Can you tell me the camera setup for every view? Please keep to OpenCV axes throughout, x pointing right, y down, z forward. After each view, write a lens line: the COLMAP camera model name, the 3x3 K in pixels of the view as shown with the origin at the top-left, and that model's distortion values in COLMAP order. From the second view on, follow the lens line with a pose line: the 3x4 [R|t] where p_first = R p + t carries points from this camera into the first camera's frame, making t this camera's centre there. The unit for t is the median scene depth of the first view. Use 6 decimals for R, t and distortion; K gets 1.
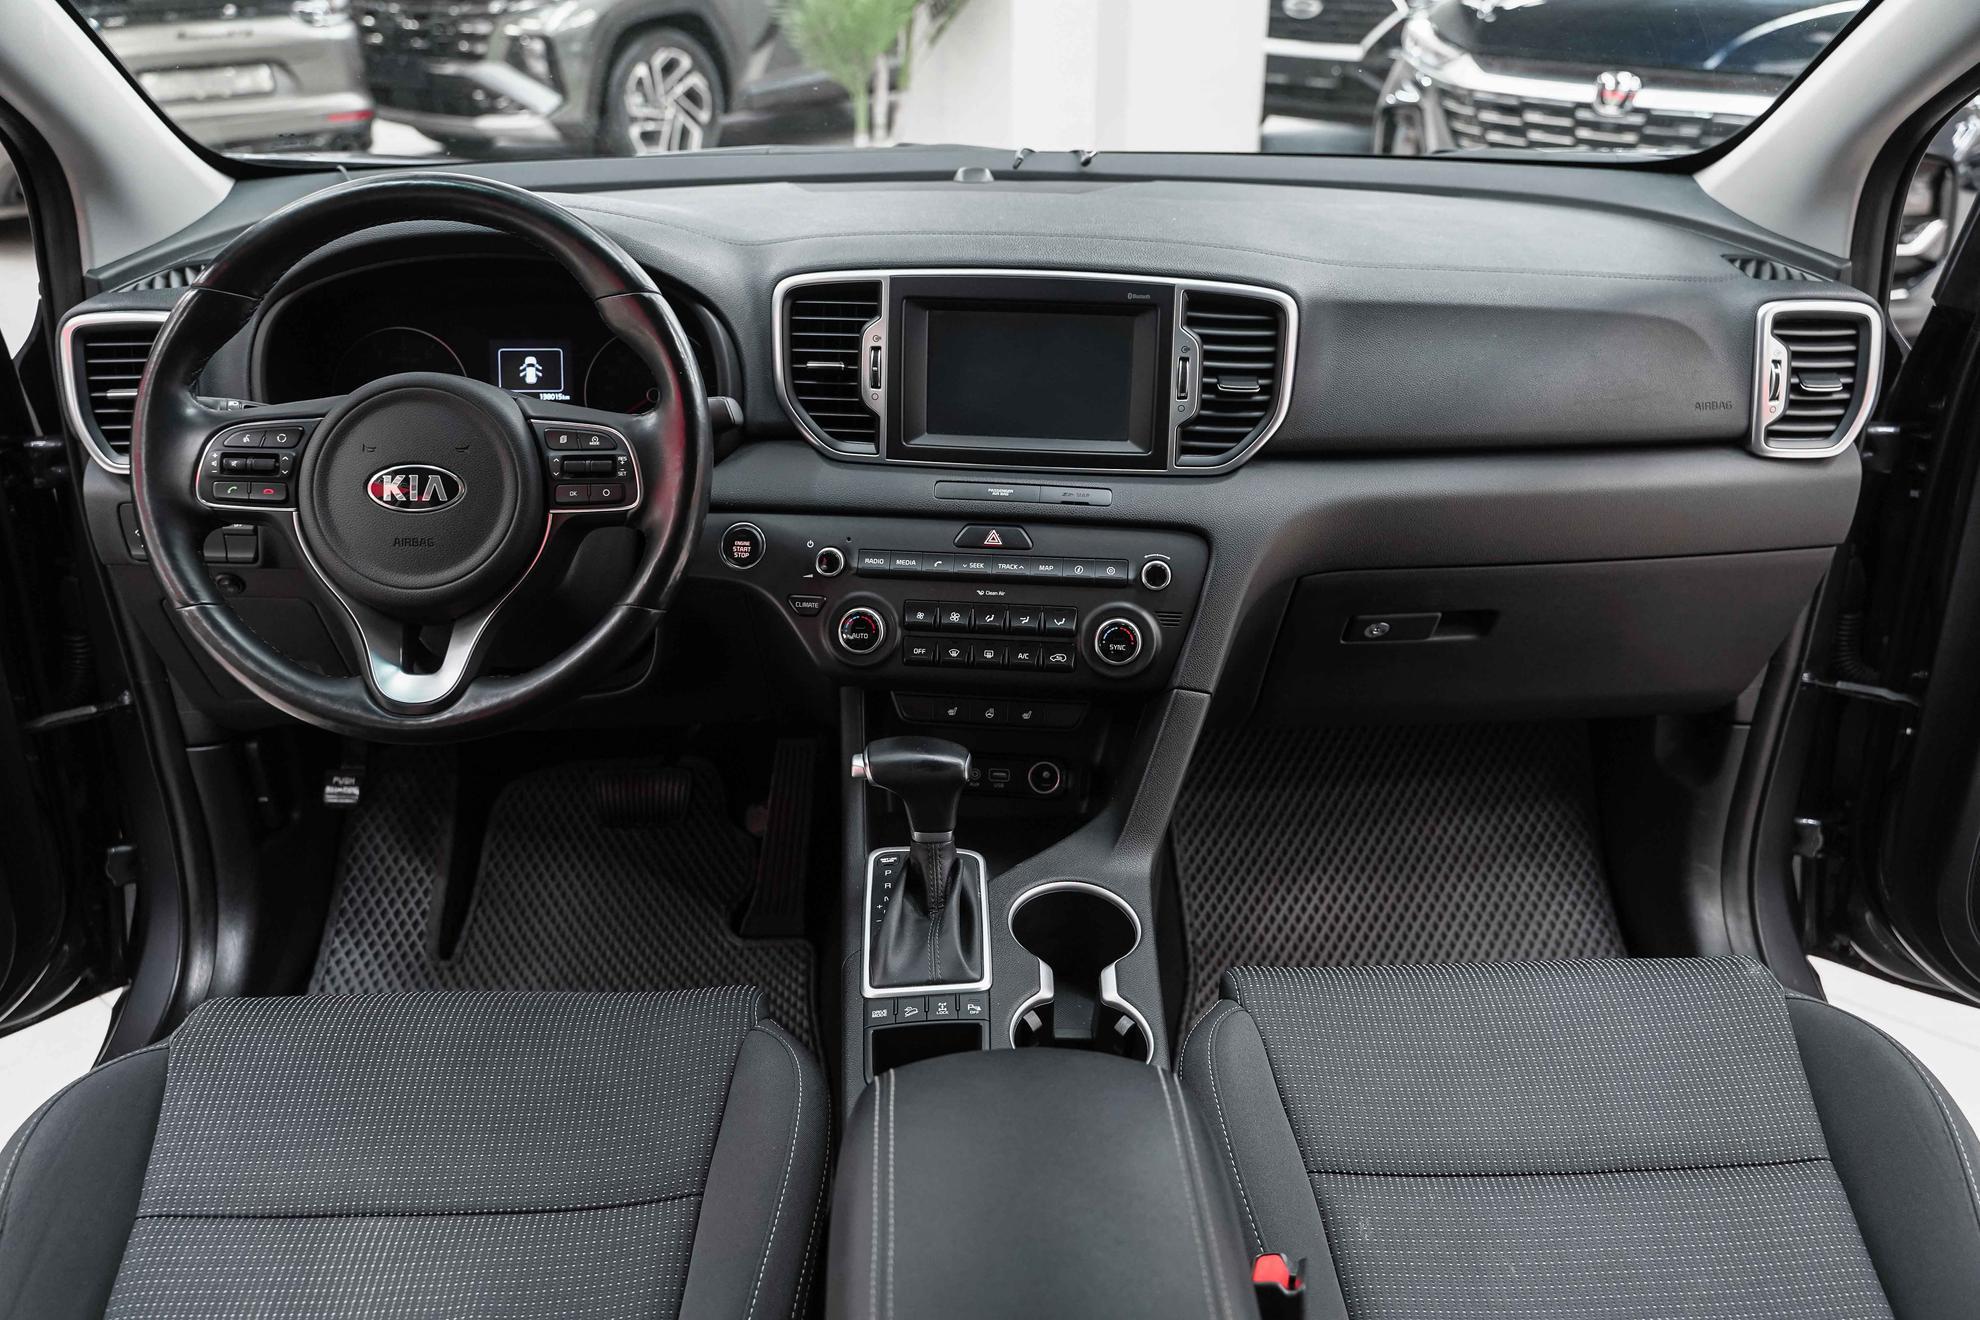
lens RADIAL K [[1537.6, 0, 990.0], [0, 1537.6, 660.0], [0, 0, 1]] dist [-0.015874, -0.004684]
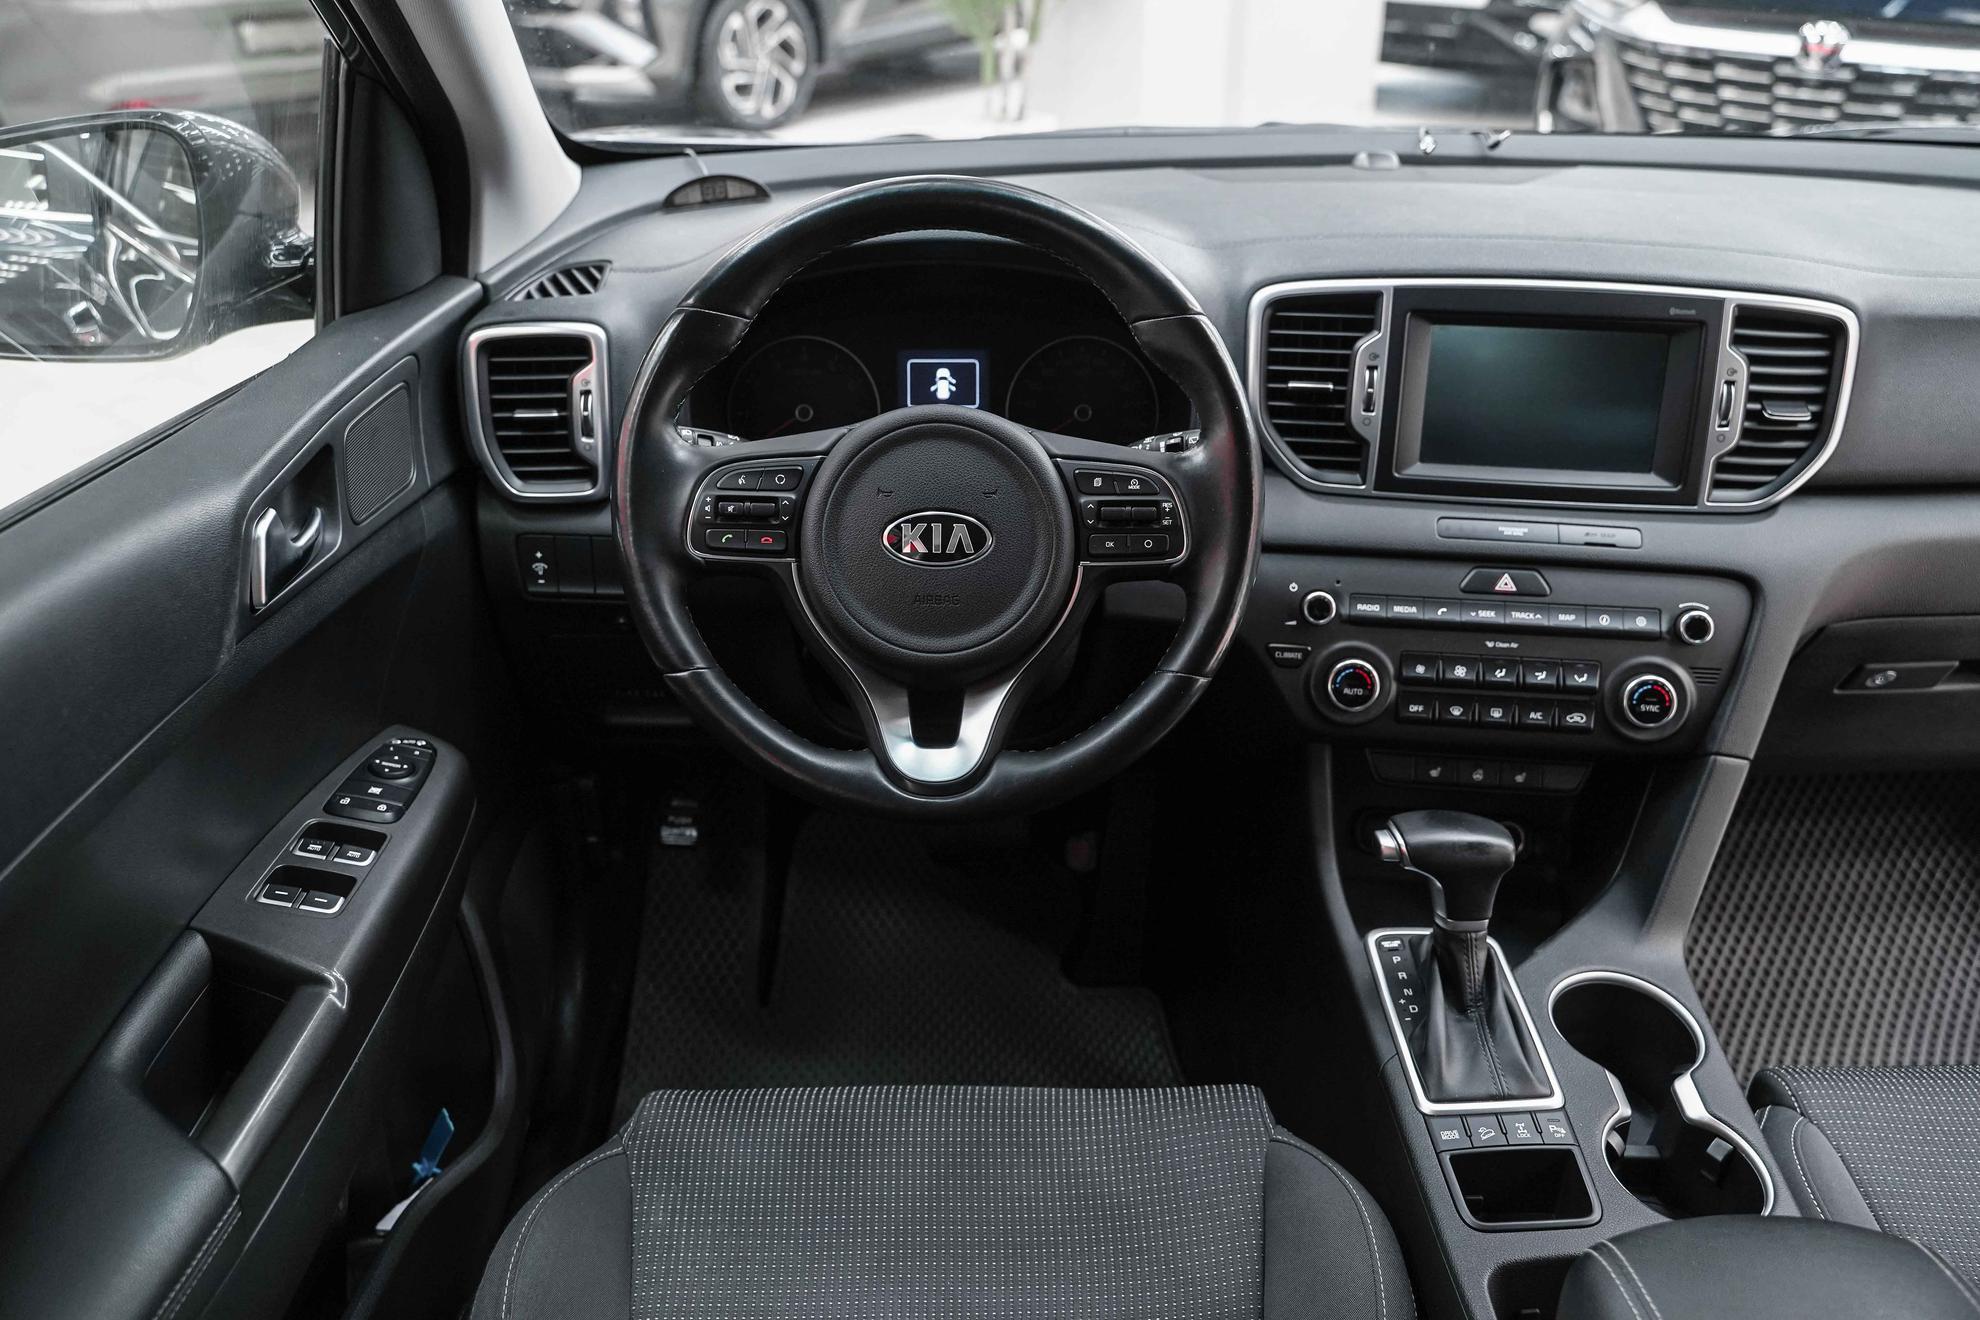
lens RADIAL K [[1570.0, 0, 990.0], [0, 1570.0, 660.0], [0, 0, 1]] dist [-0.015801, -0.002932]
pose [[0.999483, 0.008620, -0.030985, -0.266124], [-0.007883, 0.999686, 0.023806, -0.053692], [0.031180, -0.023550, 0.999236, 0.082950]]
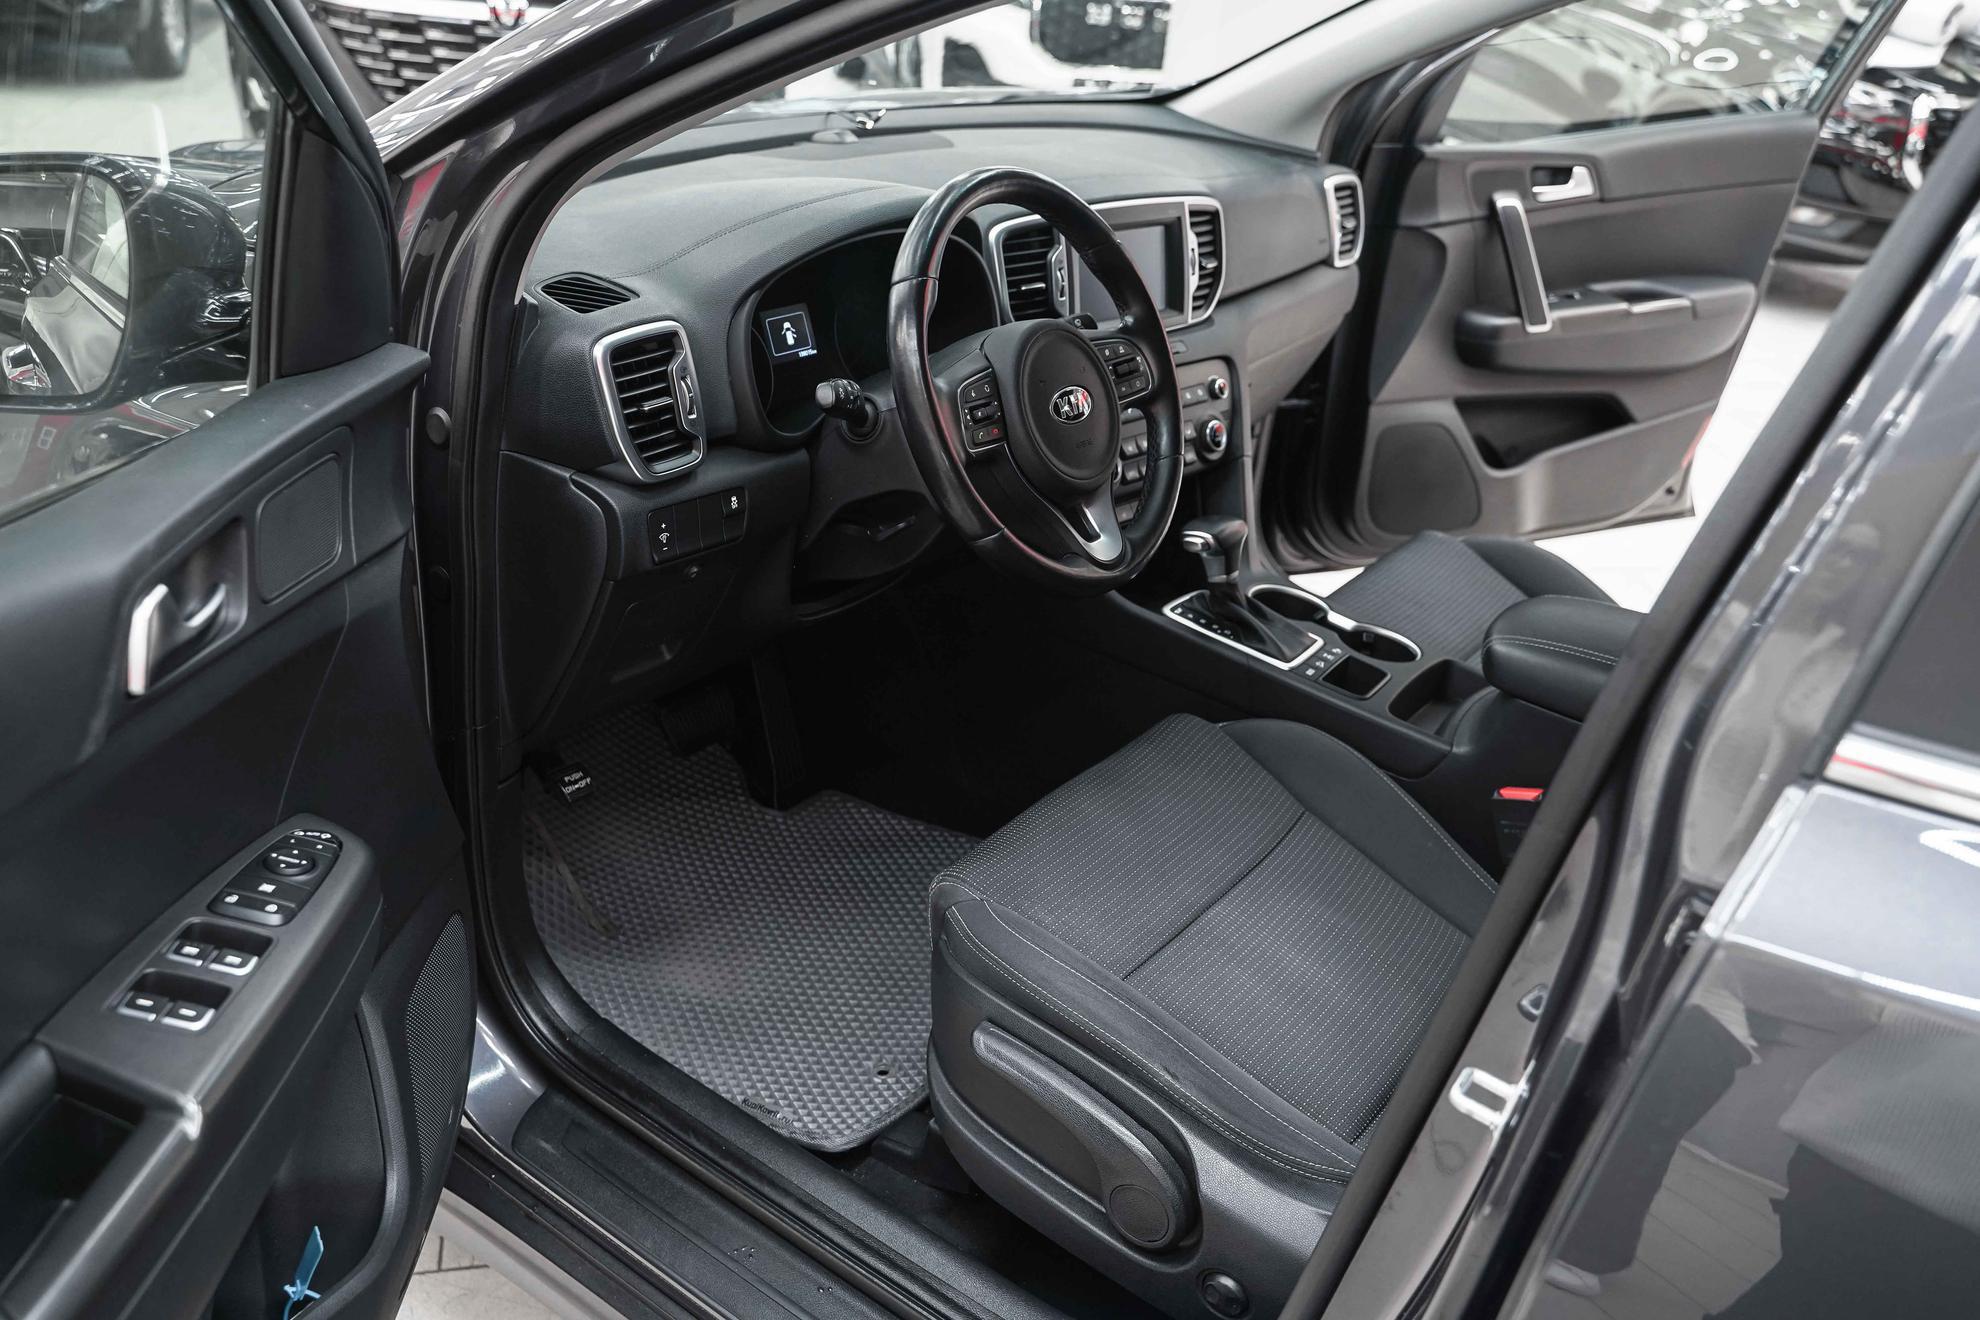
lens RADIAL K [[1537.6, 0, 990.0], [0, 1537.6, 660.0], [0, 0, 1]] dist [-0.015874, -0.004684]
pose [[0.629304, -0.311371, 0.712057, -1.214004], [0.265157, 0.947276, 0.179888, -0.135942], [-0.730526, 0.075603, 0.678687, 0.132779]]
